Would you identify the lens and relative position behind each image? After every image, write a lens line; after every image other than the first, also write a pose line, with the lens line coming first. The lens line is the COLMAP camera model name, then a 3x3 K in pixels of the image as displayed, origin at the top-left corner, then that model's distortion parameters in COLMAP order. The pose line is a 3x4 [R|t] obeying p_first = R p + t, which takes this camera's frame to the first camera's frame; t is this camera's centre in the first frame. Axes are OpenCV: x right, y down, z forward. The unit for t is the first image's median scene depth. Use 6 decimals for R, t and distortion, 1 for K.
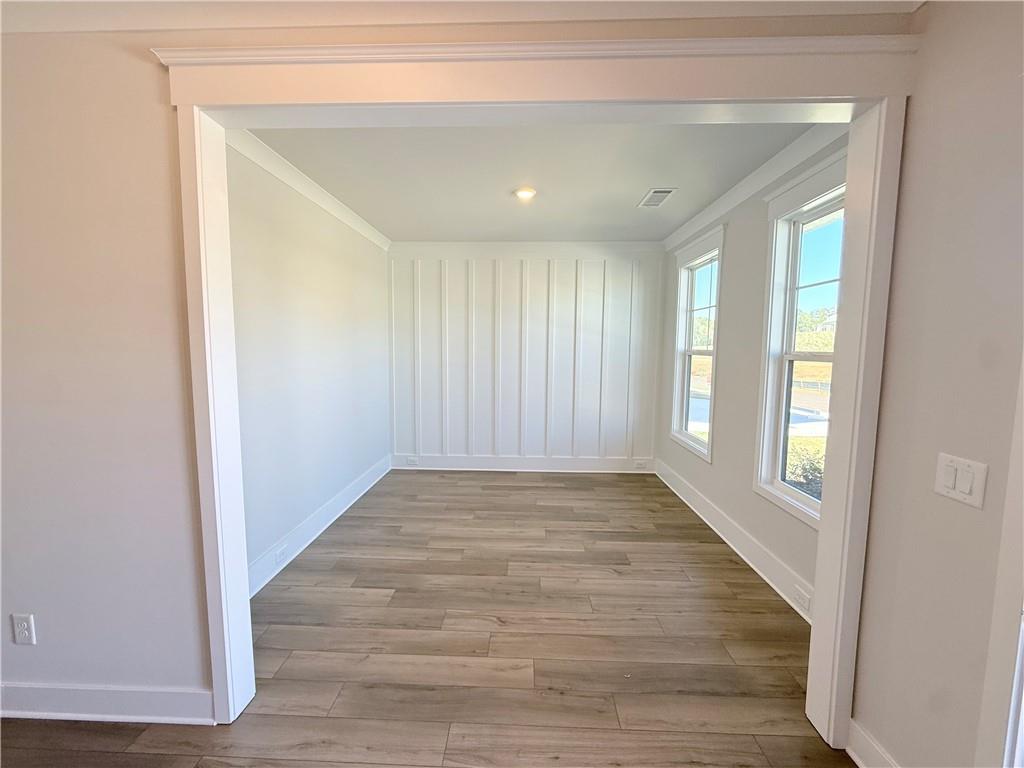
lens RADIAL K [[406.3, 0, 510.3], [0, 406.3, 384.0], [0, 0, 1]] dist [-0.001632, -0.000091]
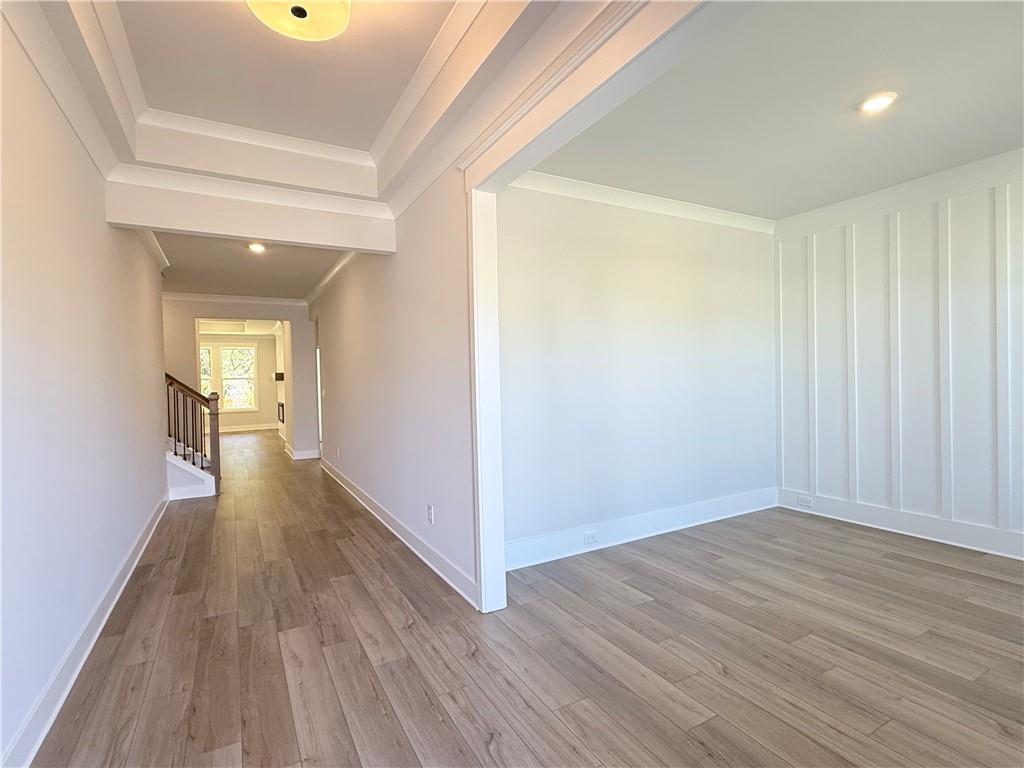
lens RADIAL K [[495.8, 0, 512.4], [0, 495.8, 394.1], [0, 0, 1]] dist [0.002171, 0.000430]
pose [[0.522274, 0.005854, -0.852758, 0.429117], [-0.046316, 0.998695, -0.021511, 0.061619], [0.851519, 0.050731, 0.521863, 0.082772]]
